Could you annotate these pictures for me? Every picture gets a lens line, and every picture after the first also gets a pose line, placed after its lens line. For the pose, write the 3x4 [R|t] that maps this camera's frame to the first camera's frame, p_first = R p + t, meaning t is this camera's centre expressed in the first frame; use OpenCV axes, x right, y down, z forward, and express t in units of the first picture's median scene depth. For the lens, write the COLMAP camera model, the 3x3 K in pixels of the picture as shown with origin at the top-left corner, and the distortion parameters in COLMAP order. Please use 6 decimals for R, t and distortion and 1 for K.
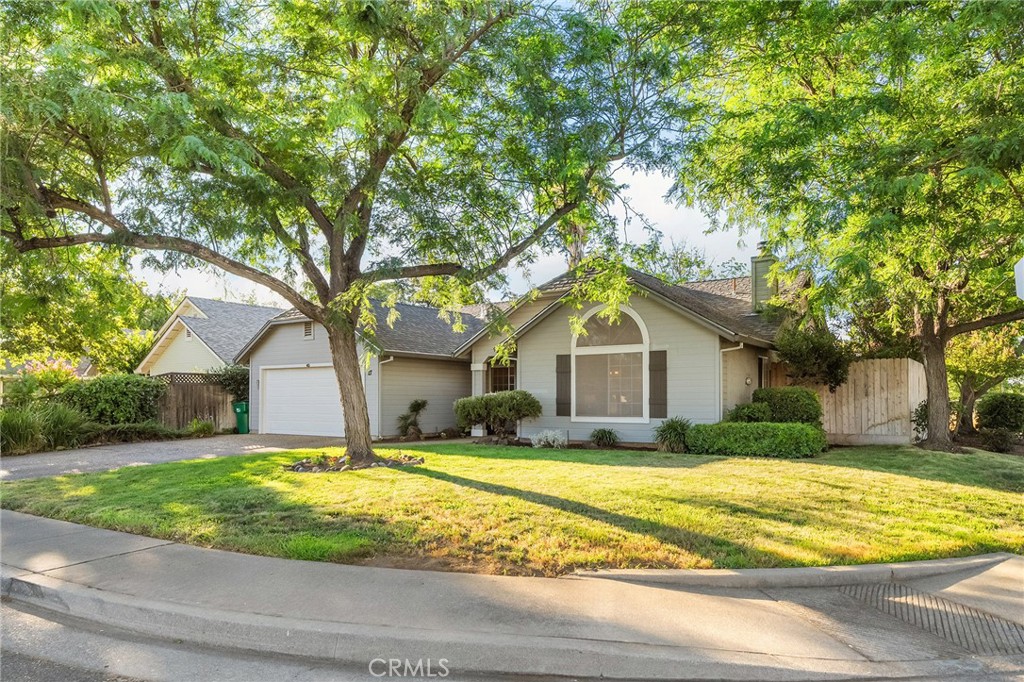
lens RADIAL K [[691.6, 0, 512.1], [0, 691.6, 341.8], [0, 0, 1]] dist [-0.003789, 0.004969]
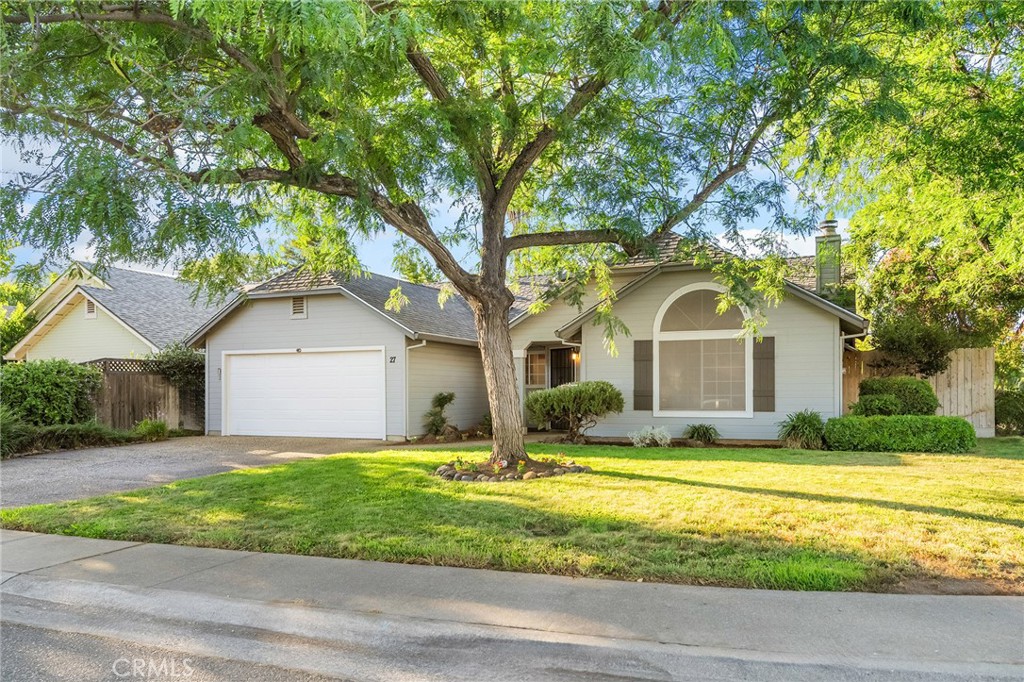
lens RADIAL K [[780.9, 0, 510.2], [0, 780.9, 346.3], [0, 0, 1]] dist [-0.002968, 0.005285]
pose [[0.979458, 0.009002, 0.201445, -0.290354], [-0.013910, 0.999640, 0.022960, 0.005931], [-0.201166, -0.025290, 0.979231, 0.067724]]
